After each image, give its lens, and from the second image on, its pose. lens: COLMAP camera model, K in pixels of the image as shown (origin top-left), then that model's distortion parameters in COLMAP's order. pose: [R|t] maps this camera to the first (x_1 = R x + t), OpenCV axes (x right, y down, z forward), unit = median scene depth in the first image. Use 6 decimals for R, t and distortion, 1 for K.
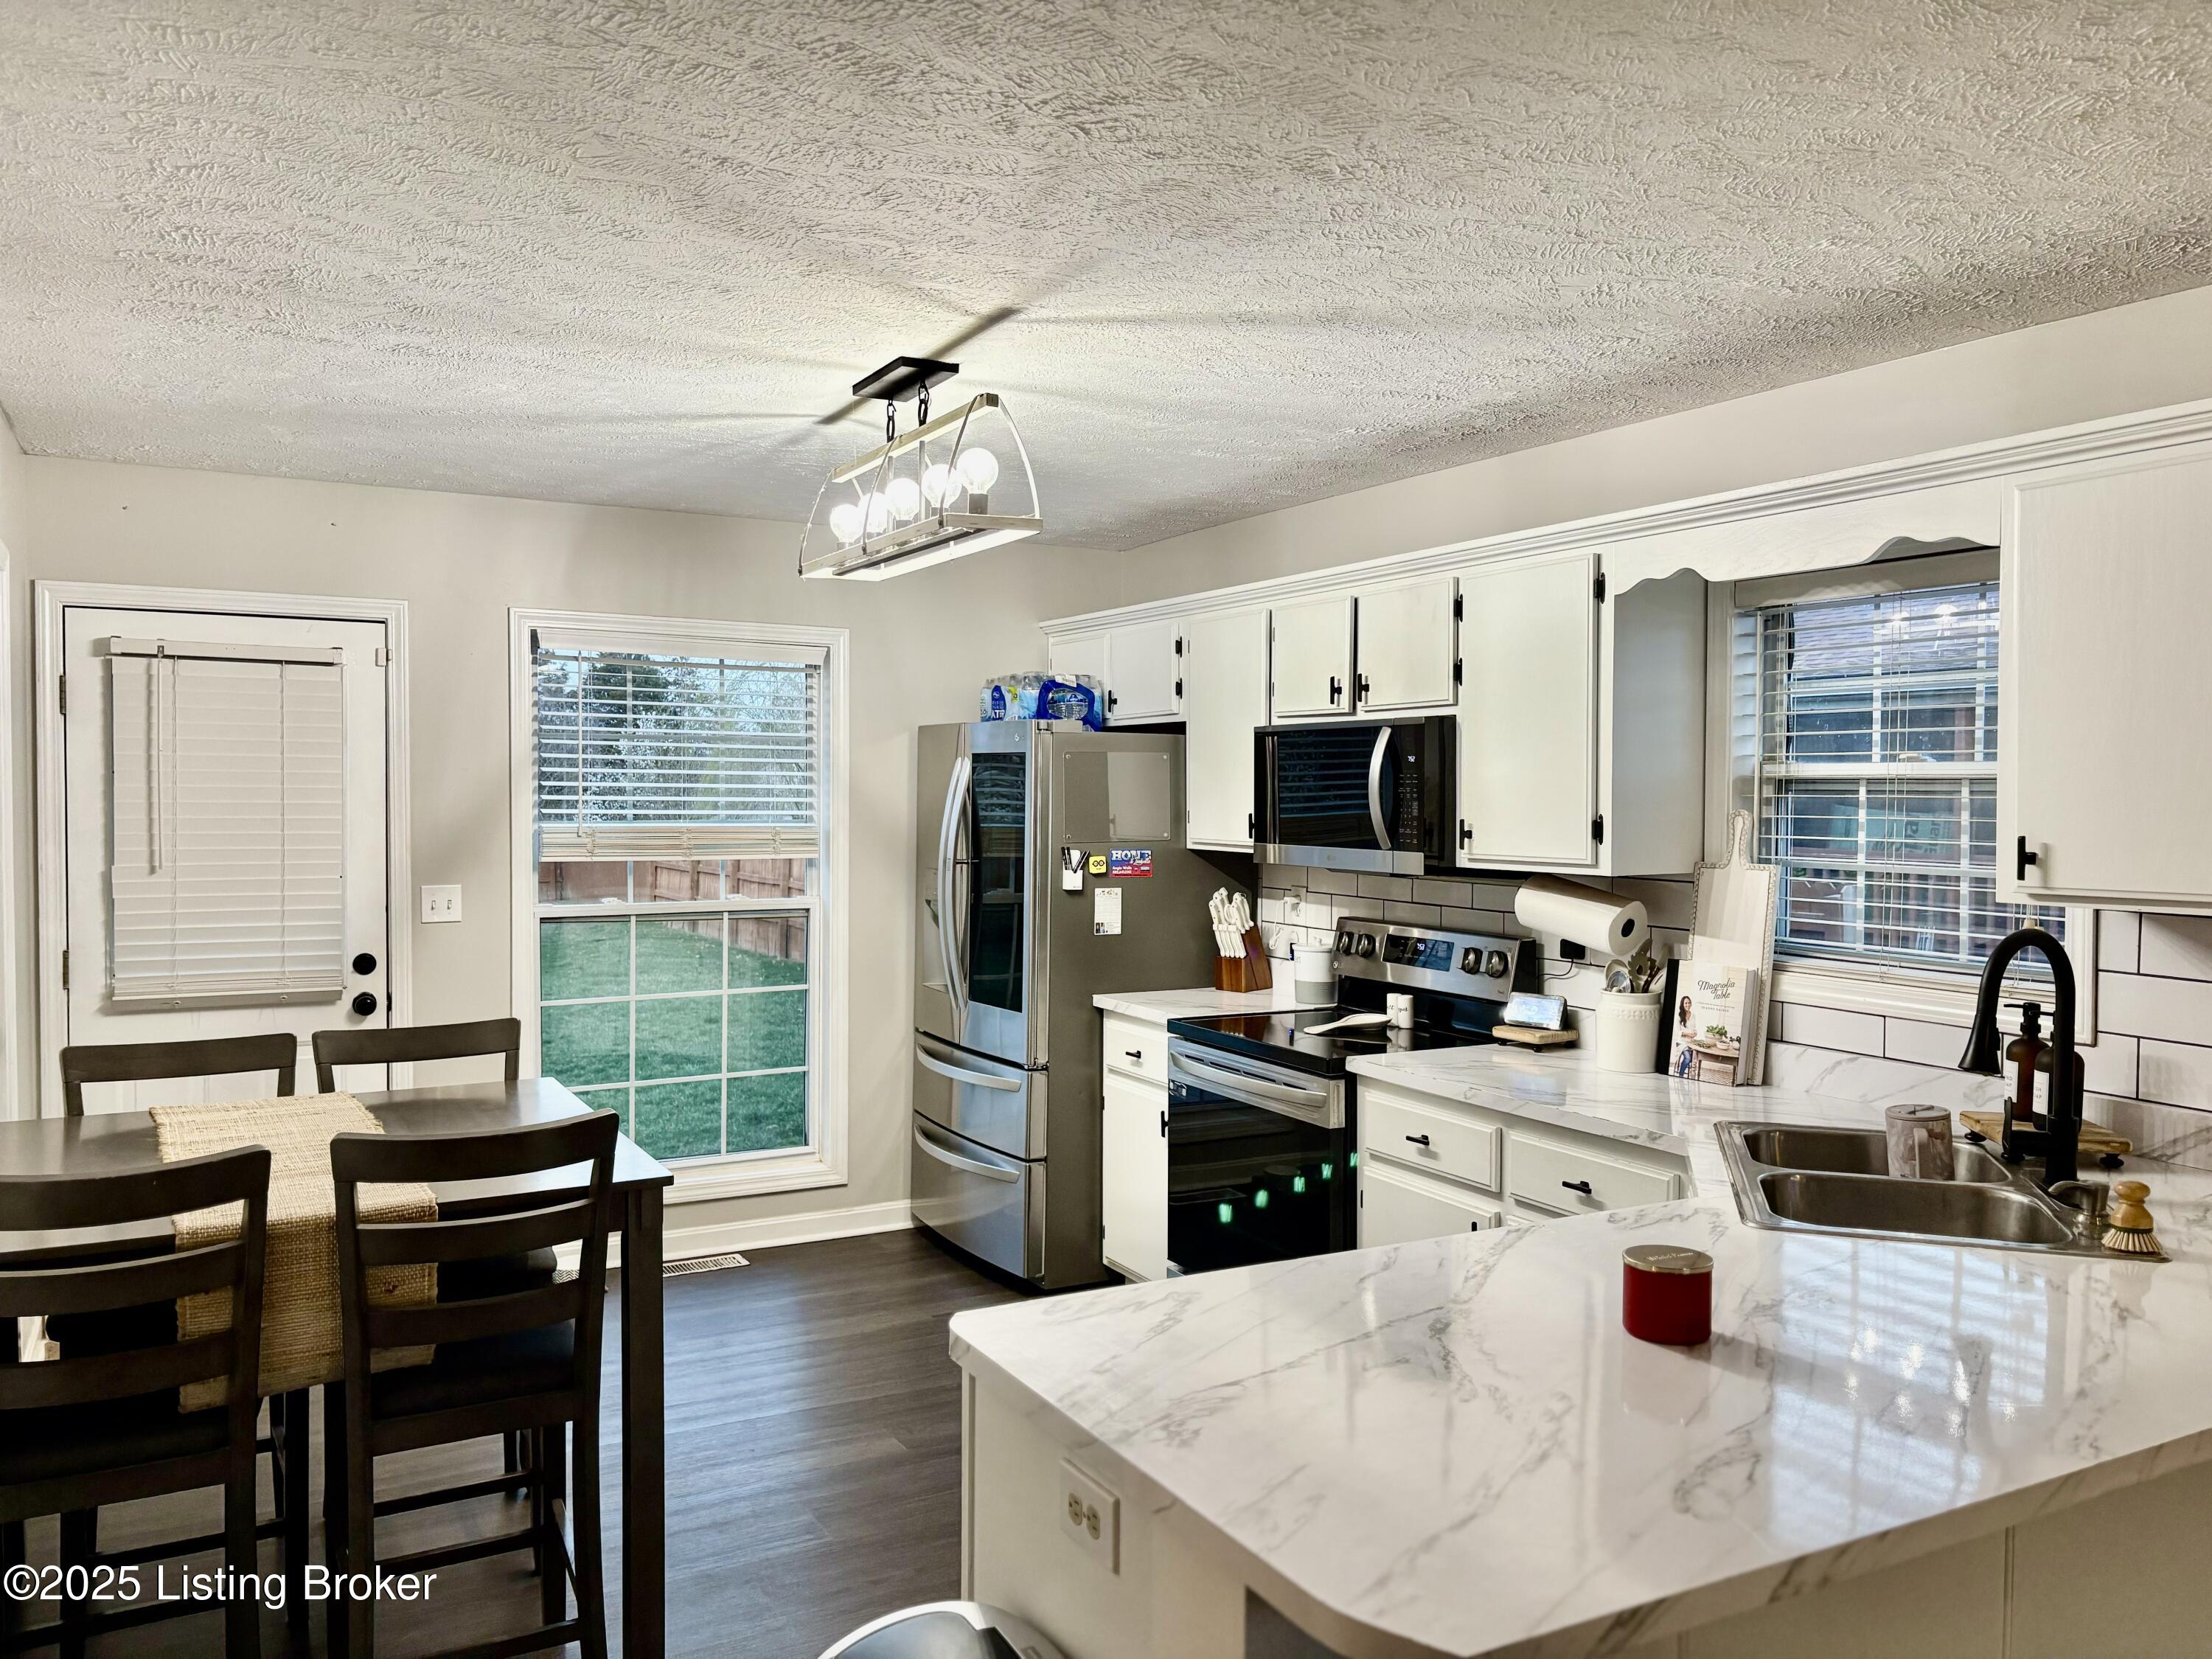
lens RADIAL K [[1674.1, 0, 1102.2], [0, 1674.1, 836.0], [0, 0, 1]] dist [0.064899, -0.068287]
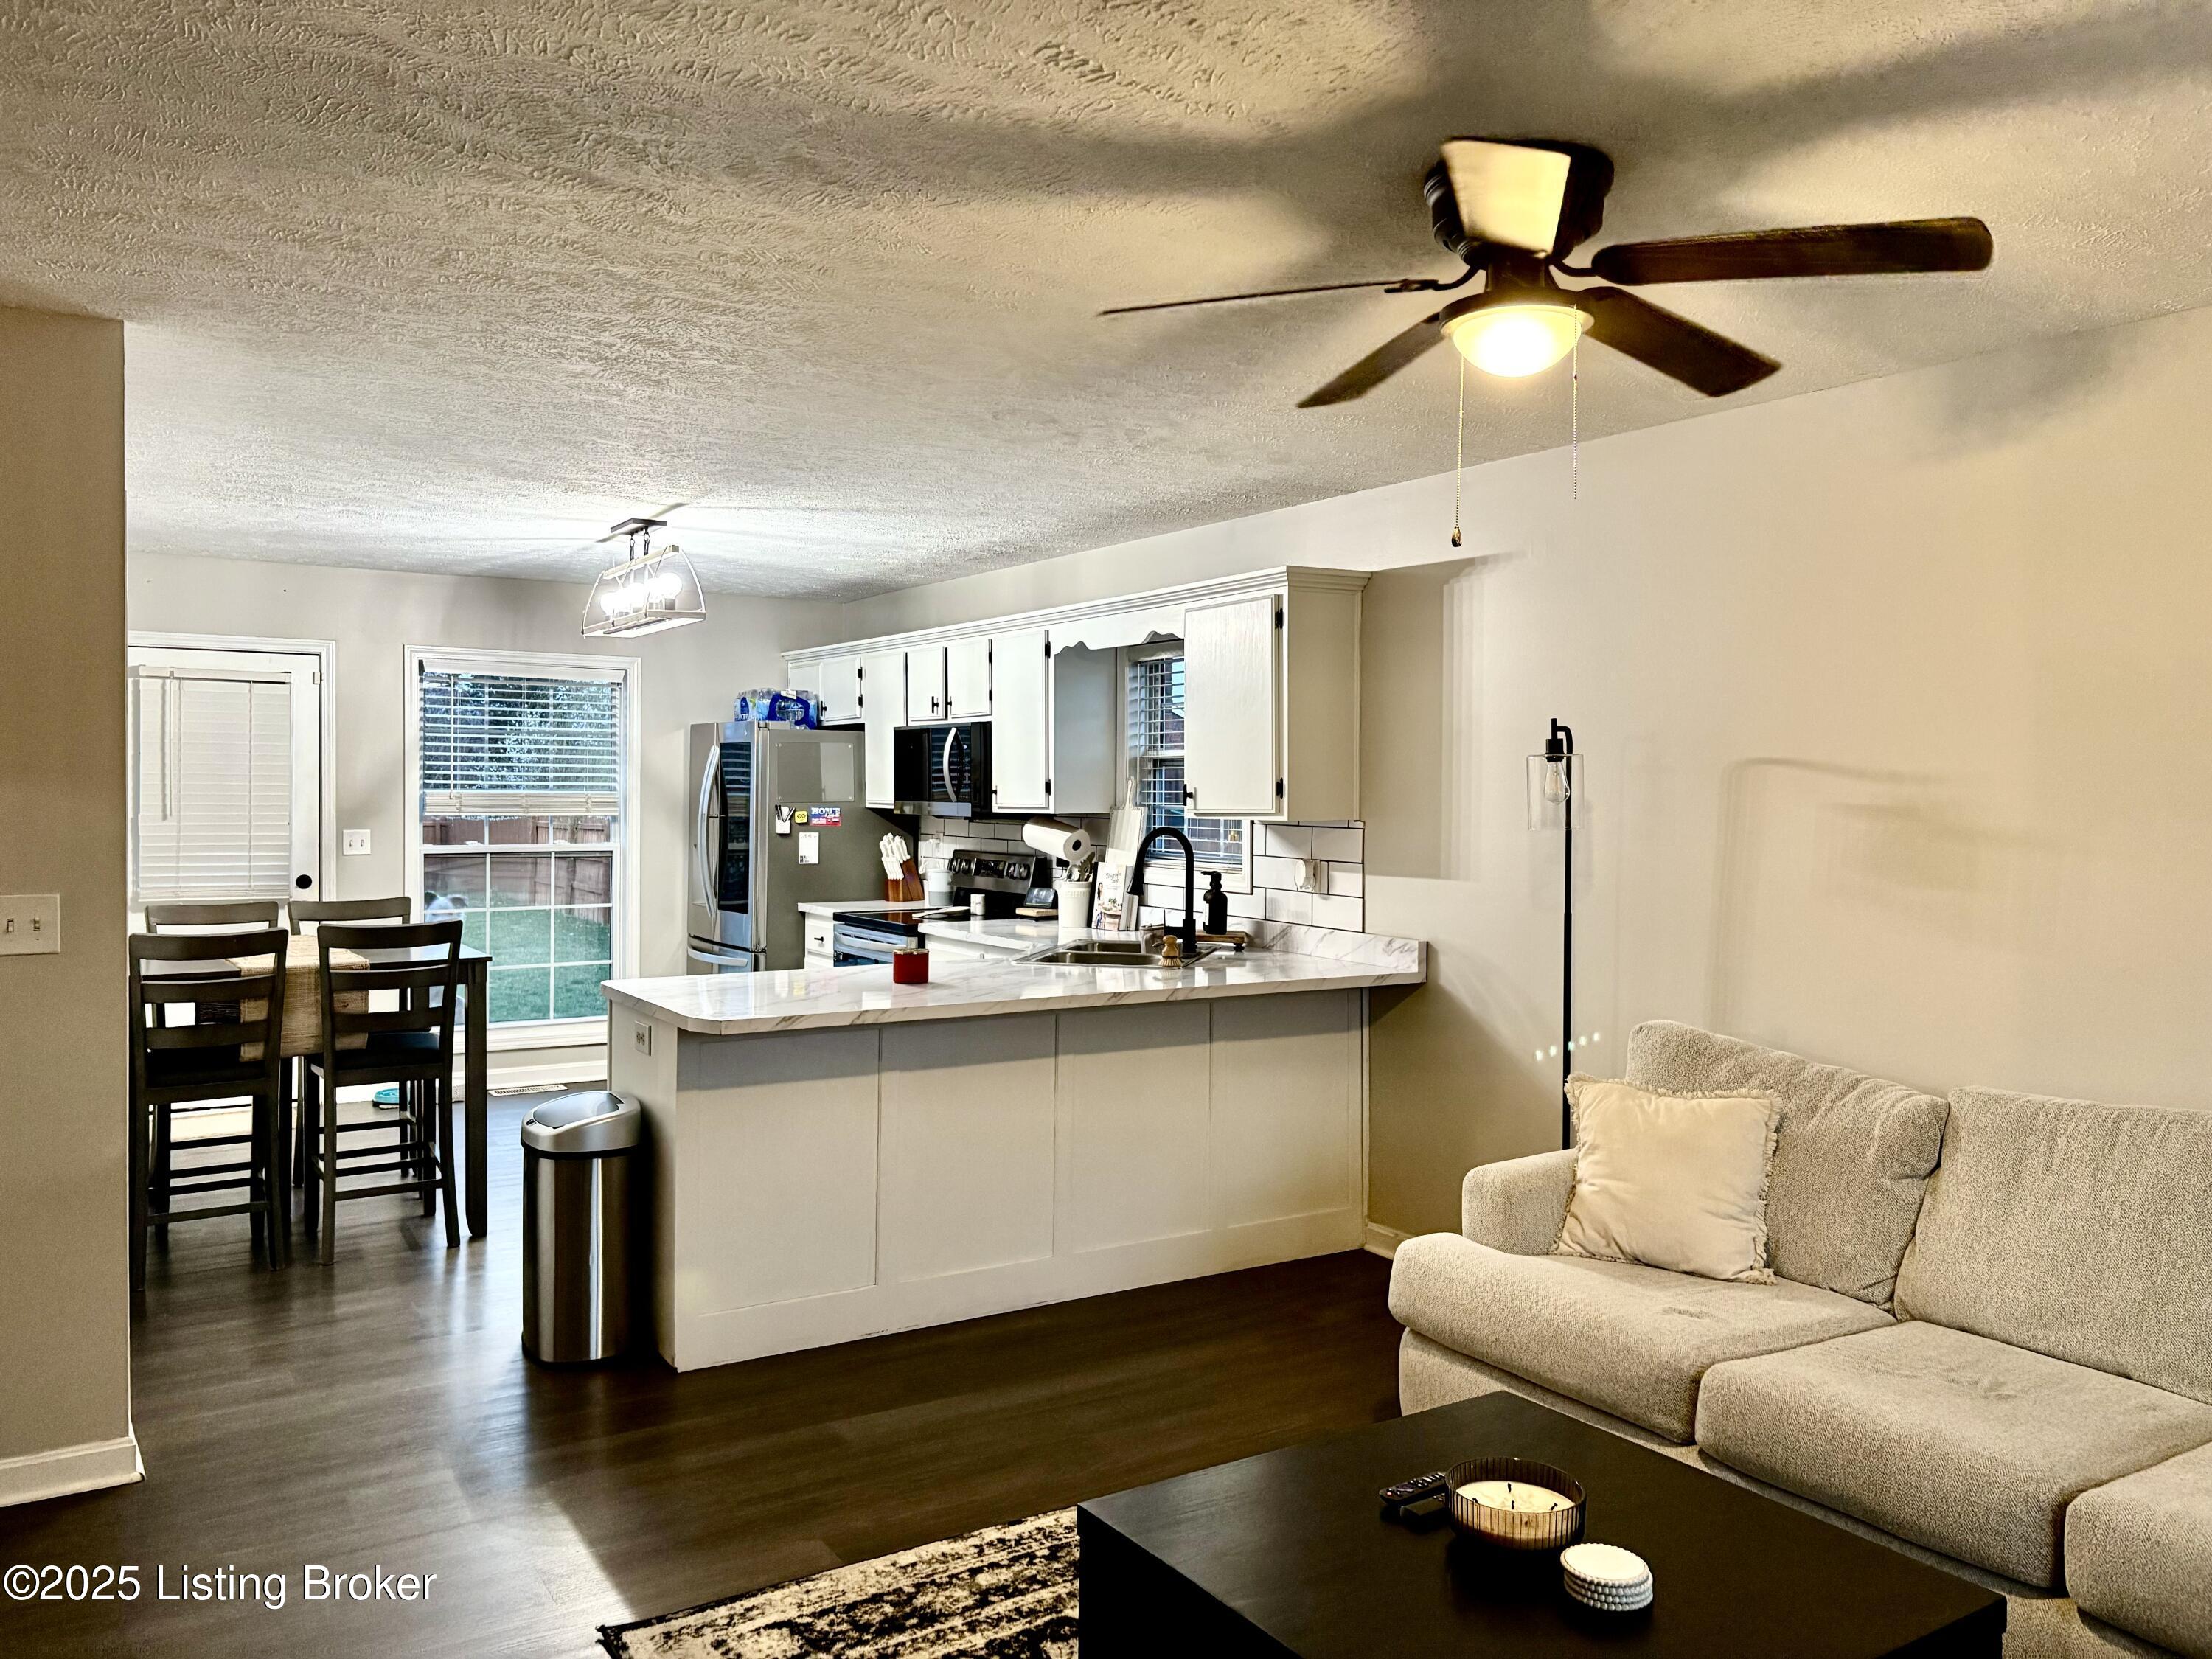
lens RADIAL K [[1674.1, 0, 1100.8], [0, 1674.1, 817.7], [0, 0, 1]] dist [0.064899, -0.068287]
pose [[0.998335, 0.000992, 0.057675, 0.220193], [-0.000438, 0.999954, -0.009618, 0.039279], [-0.057681, 0.009576, 0.998289, -0.649675]]
